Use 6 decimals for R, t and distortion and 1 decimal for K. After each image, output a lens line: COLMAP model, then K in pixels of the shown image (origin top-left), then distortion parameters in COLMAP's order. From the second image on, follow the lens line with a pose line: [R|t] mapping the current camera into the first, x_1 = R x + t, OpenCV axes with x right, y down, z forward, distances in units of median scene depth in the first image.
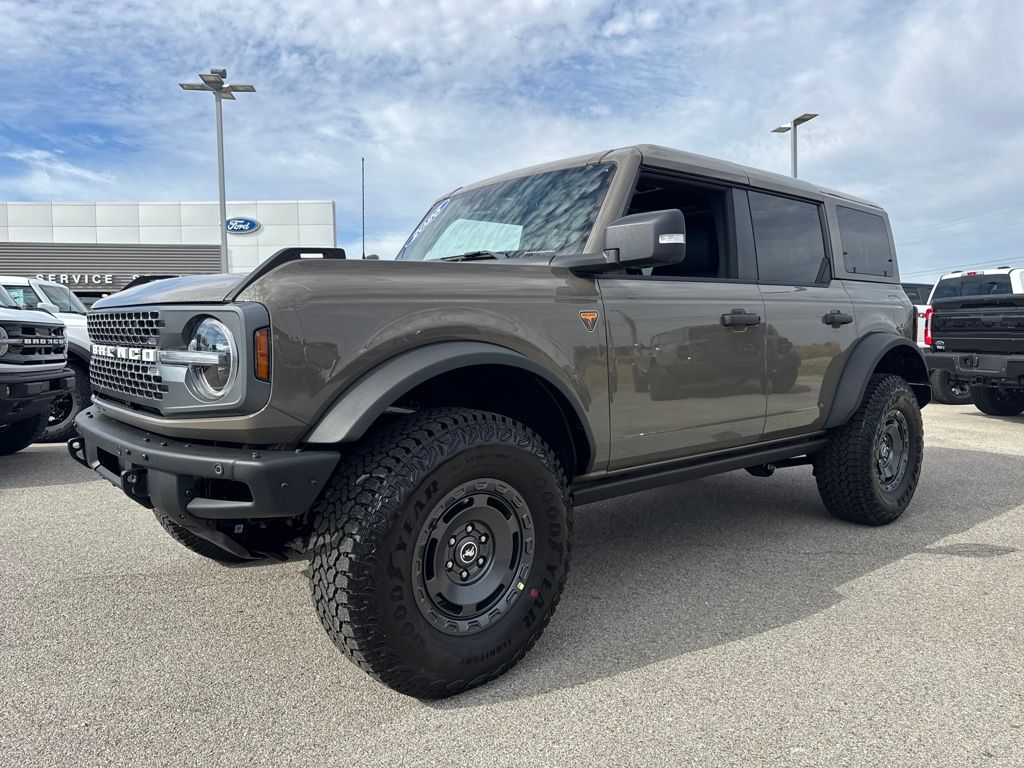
lens RADIAL K [[741.2, 0, 507.4], [0, 741.2, 381.3], [0, 0, 1]] dist [0.003813, -0.003331]
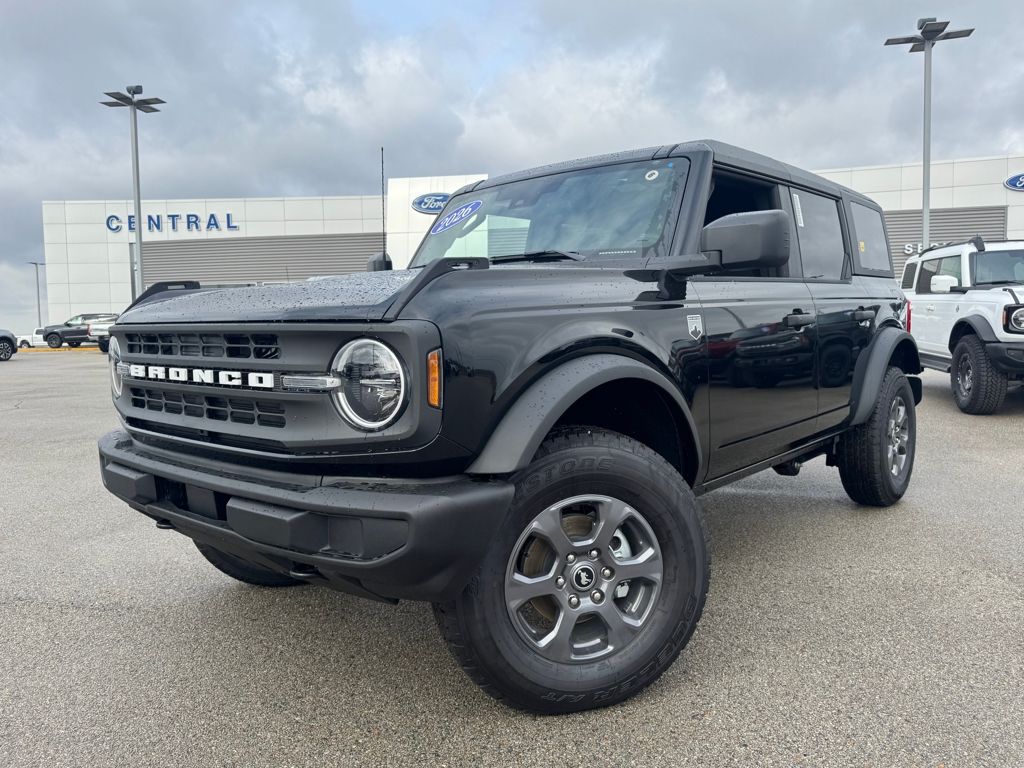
lens RADIAL K [[782.2, 0, 512.0], [0, 782.2, 384.0], [0, 0, 1]] dist [0.001659, 0.000477]
pose [[0.987414, -0.031460, 0.154998, -0.315122], [0.029535, 0.999455, 0.014713, -0.033266], [-0.155377, -0.009950, 0.987805, 0.047032]]
